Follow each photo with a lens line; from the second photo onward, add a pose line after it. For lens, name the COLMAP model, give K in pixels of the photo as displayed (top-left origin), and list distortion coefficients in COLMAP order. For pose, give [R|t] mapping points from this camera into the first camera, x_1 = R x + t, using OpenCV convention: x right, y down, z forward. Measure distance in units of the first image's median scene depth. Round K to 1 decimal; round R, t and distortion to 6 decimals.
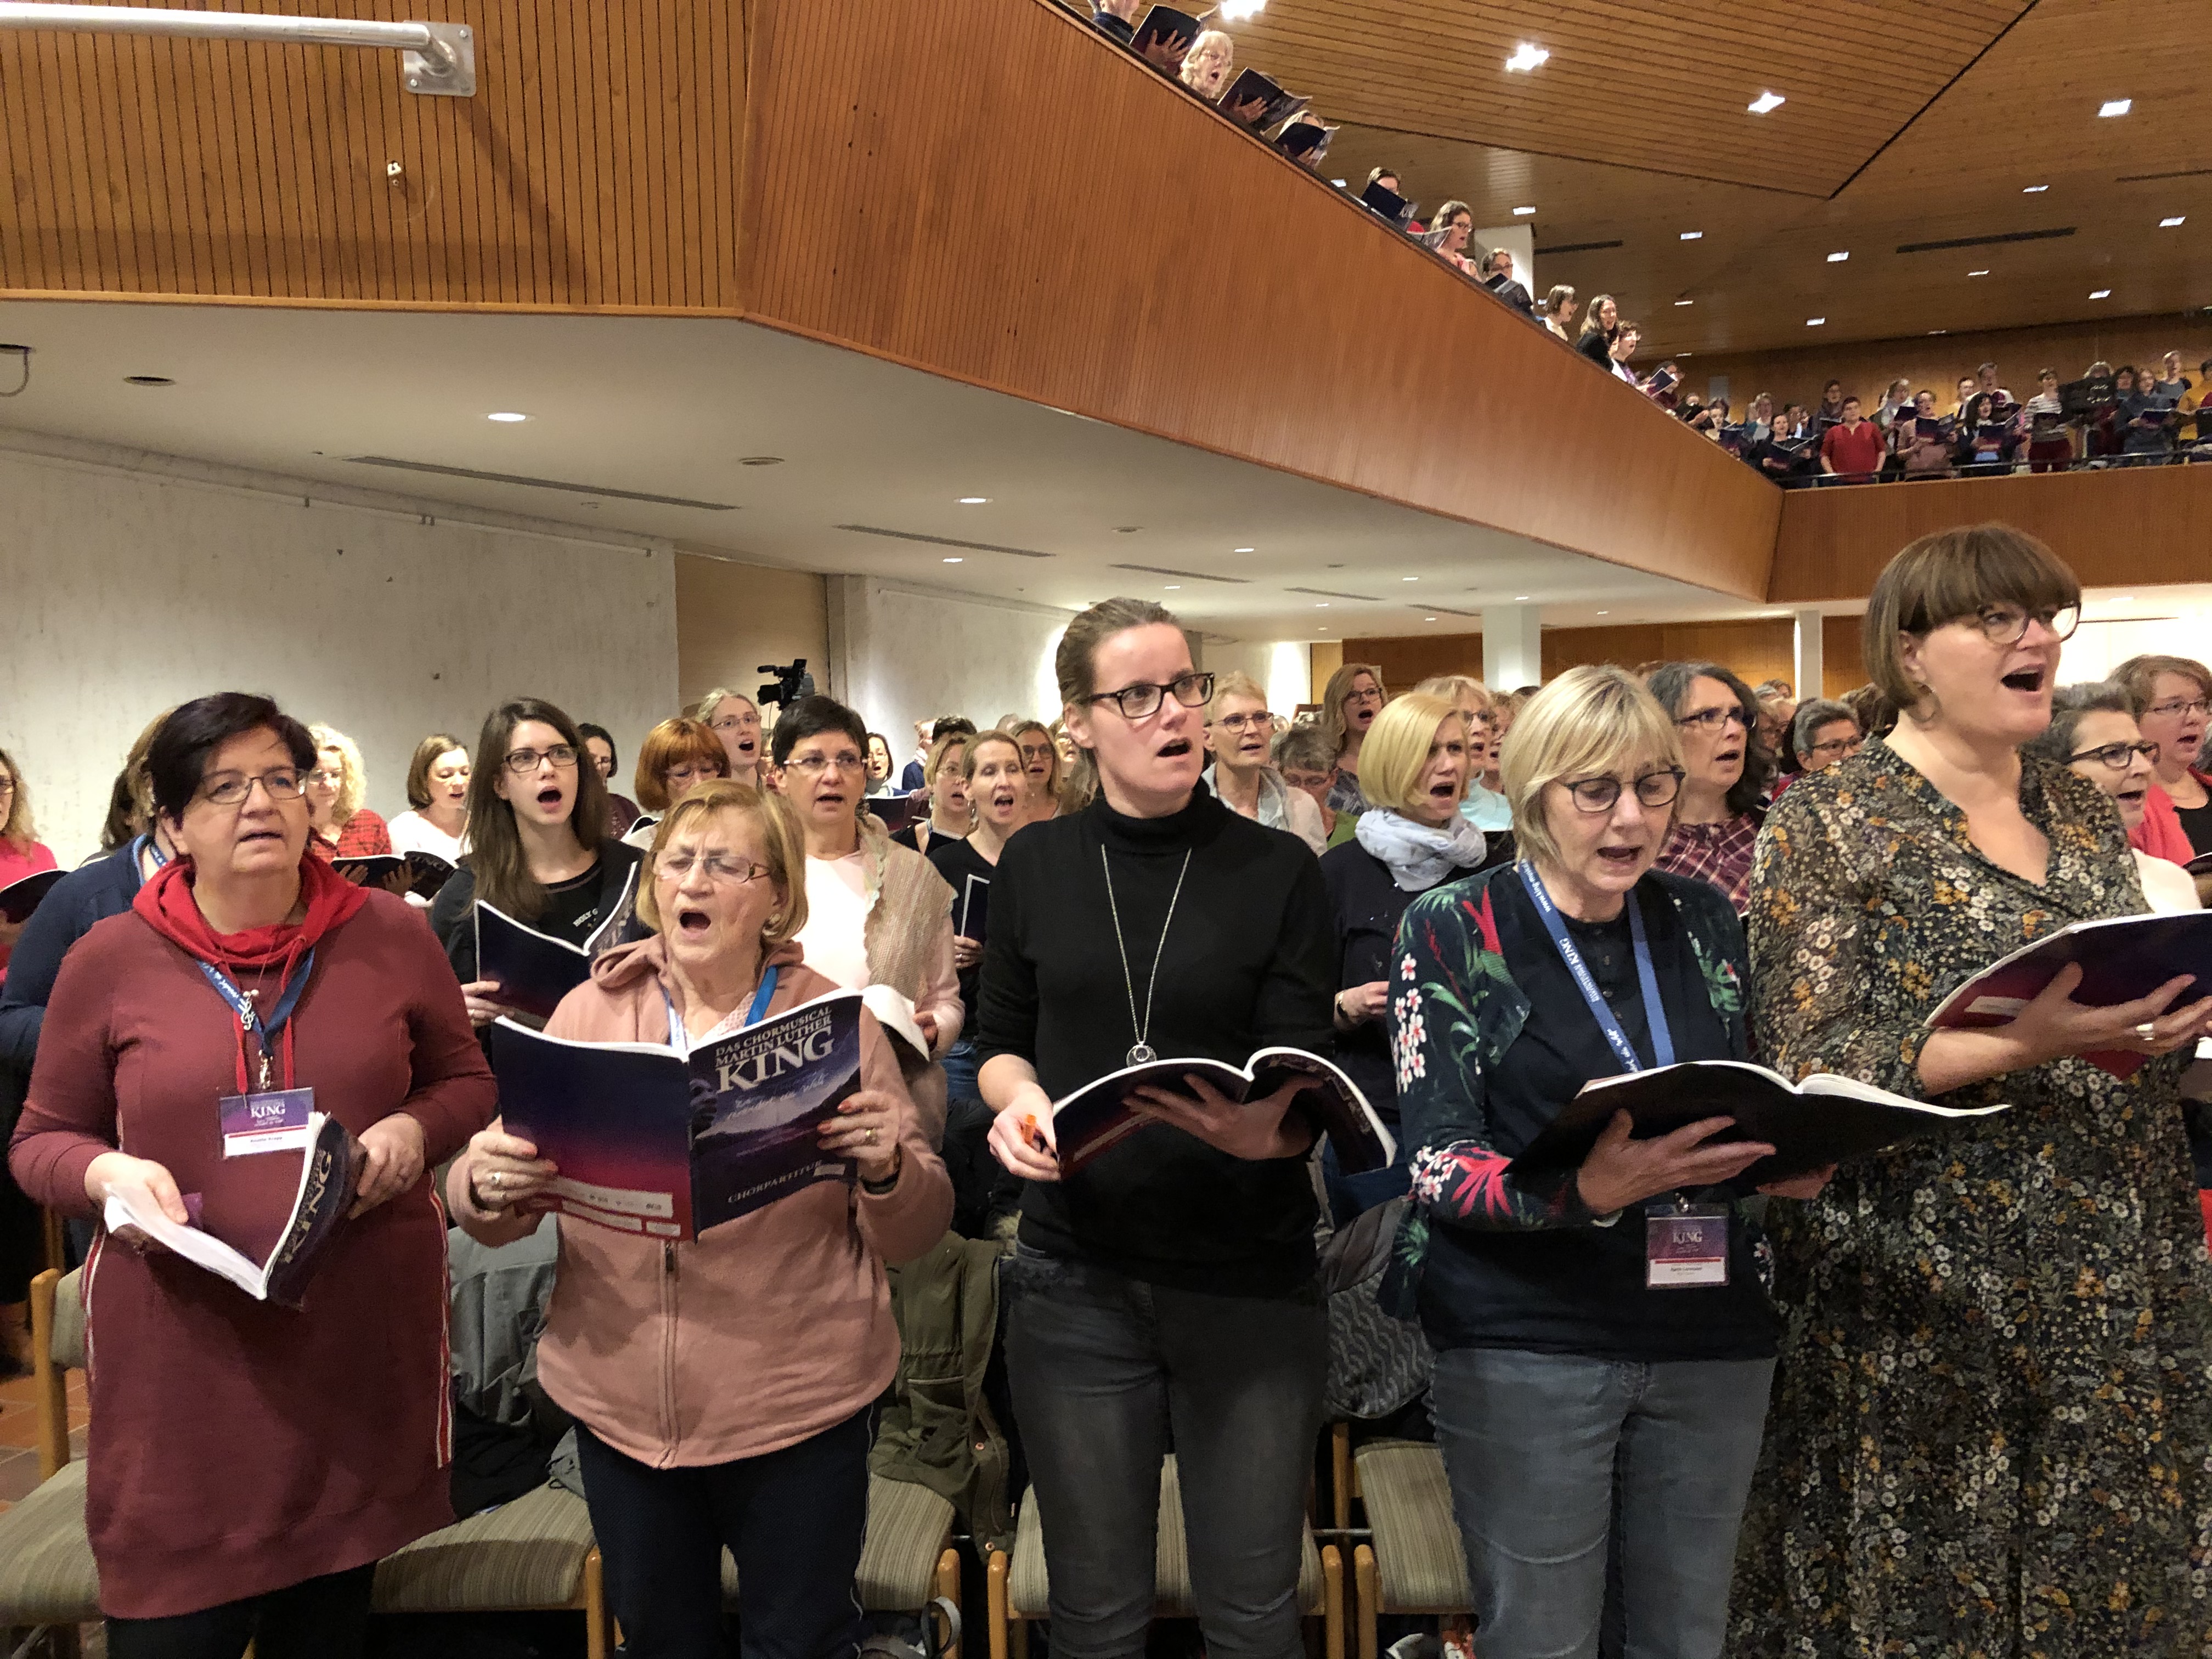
lens RADIAL K [[1846.2, 0, 1102.0], [0, 1846.2, 802.1], [0, 0, 1]] dist [0.005157, 0.005592]
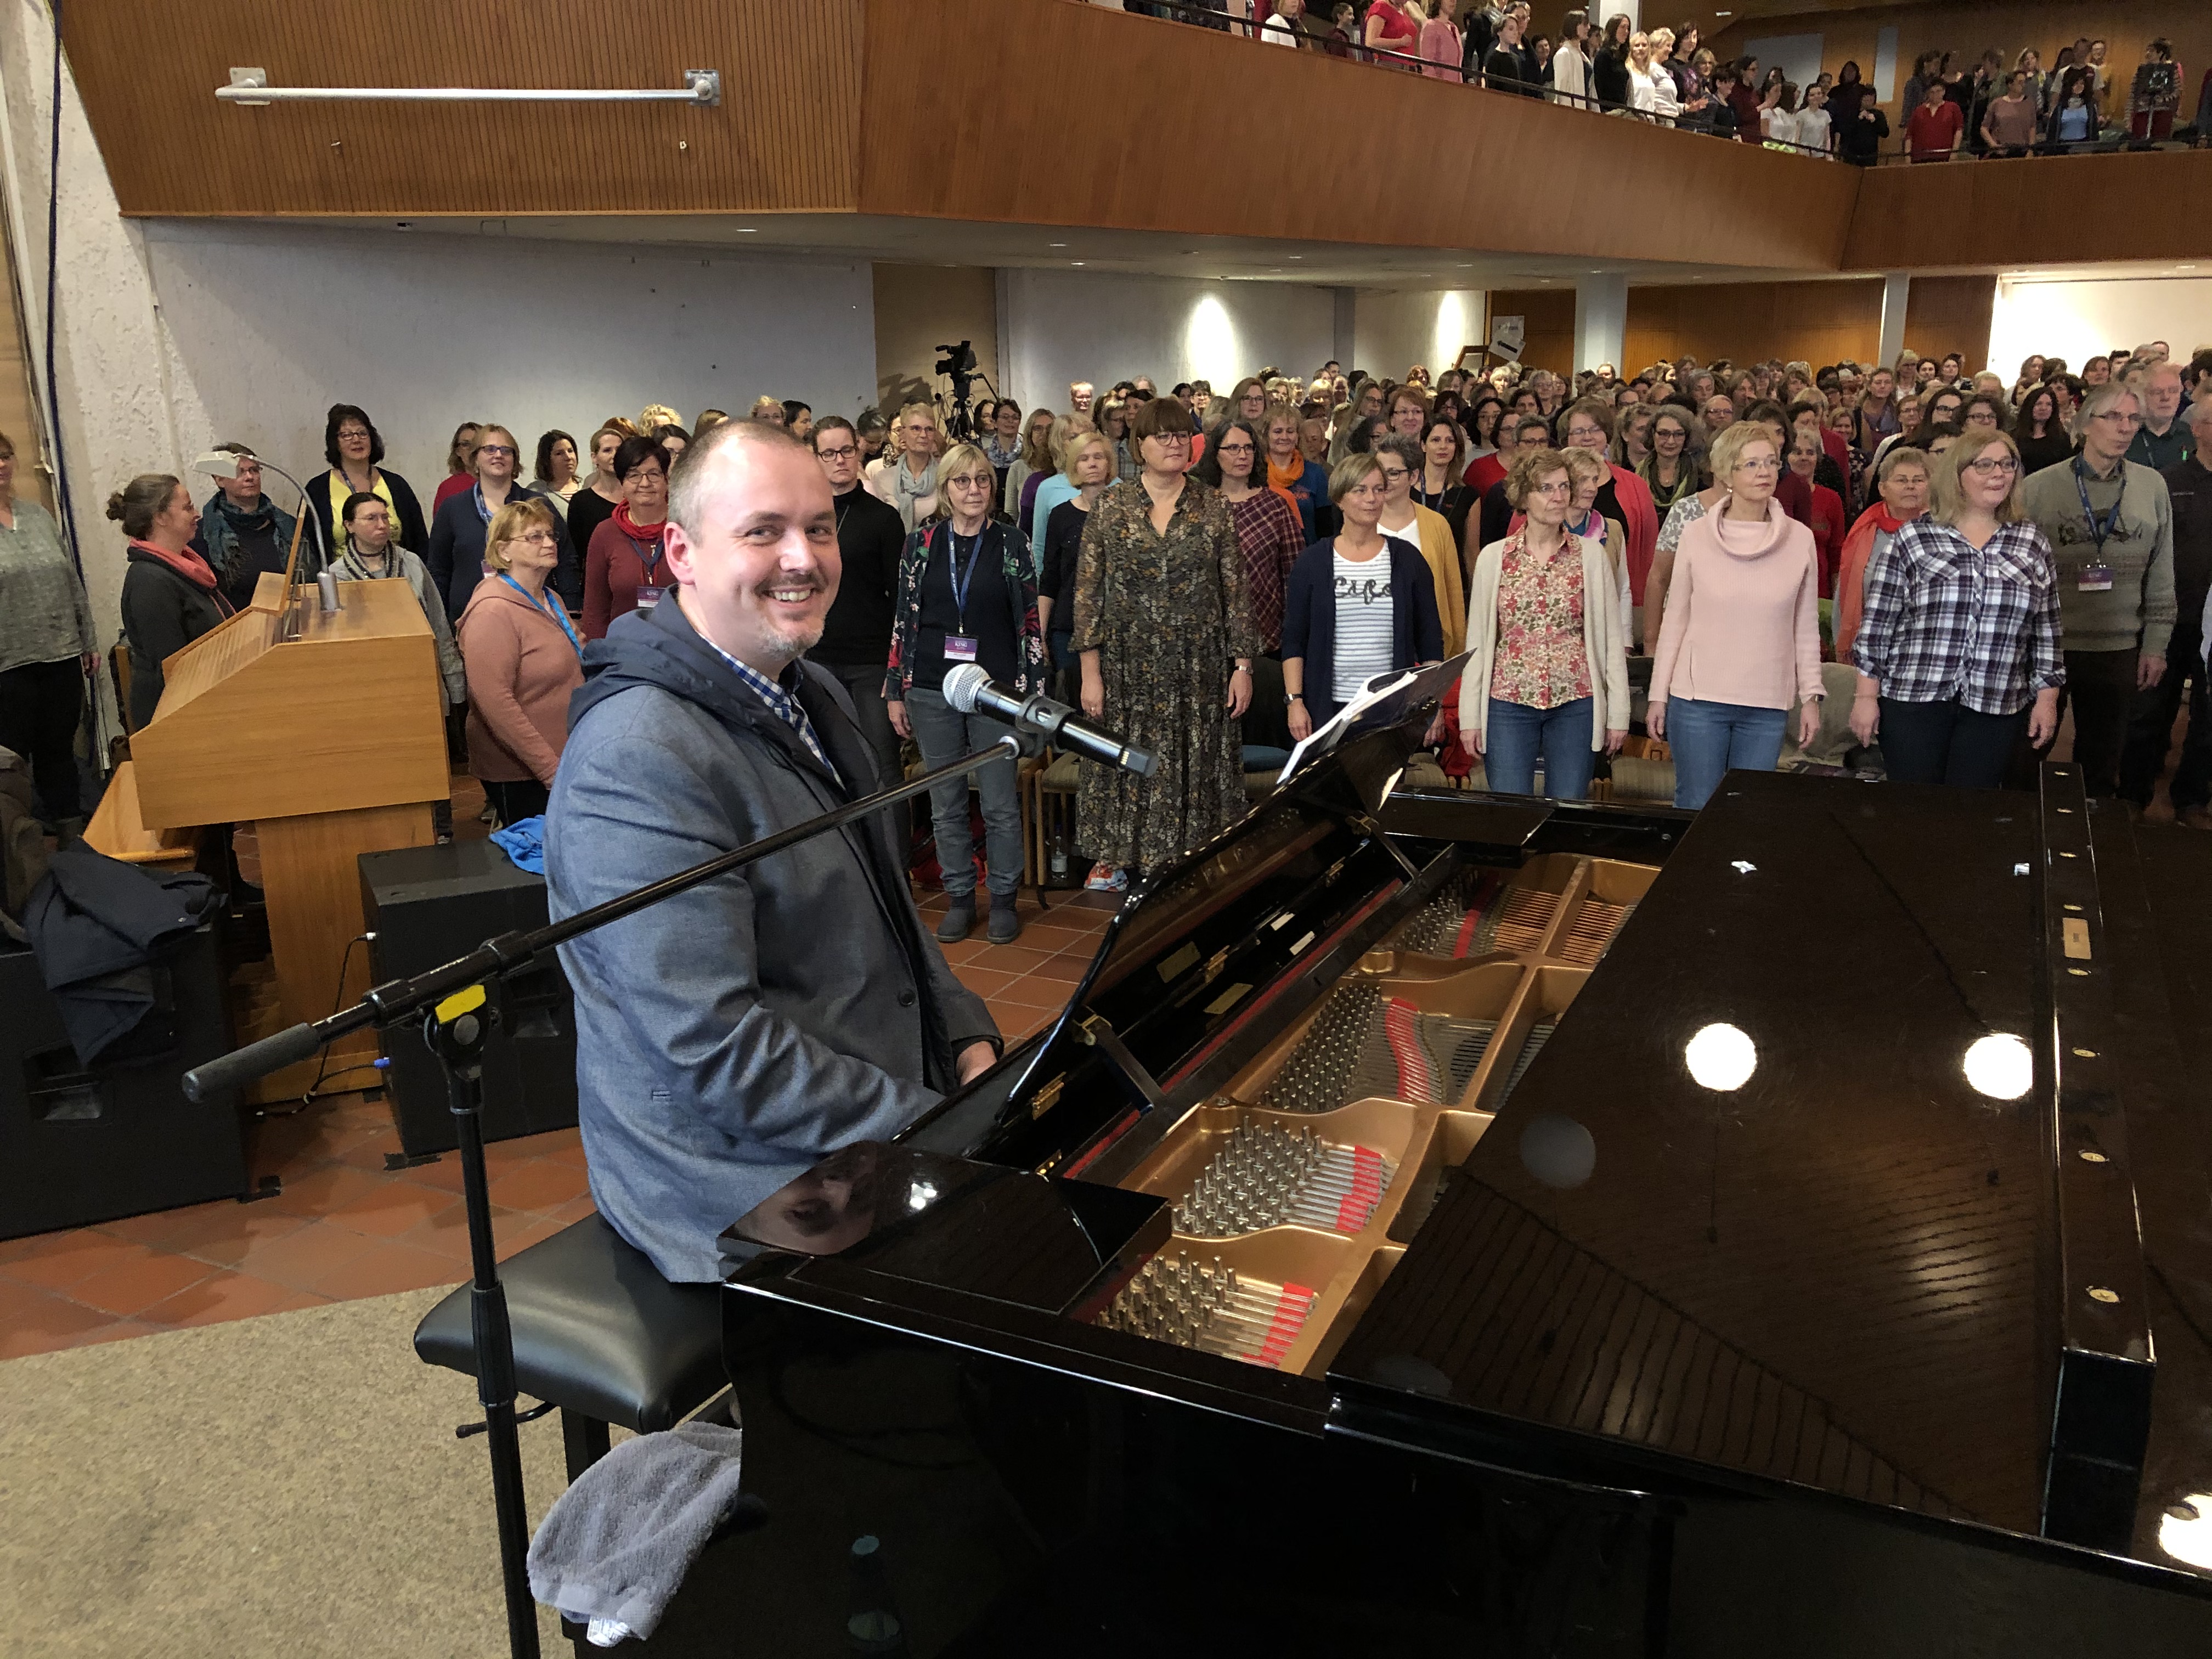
lens RADIAL K [[1996.2, 0, 1106.0], [0, 1996.2, 829.5], [0, 0, 1]] dist [0.281321, -0.644211]
pose [[0.986436, 0.053230, -0.155276, 0.439858], [-0.020059, 0.977961, 0.207823, -0.082622], [0.162916, -0.201890, 0.965763, -1.182550]]
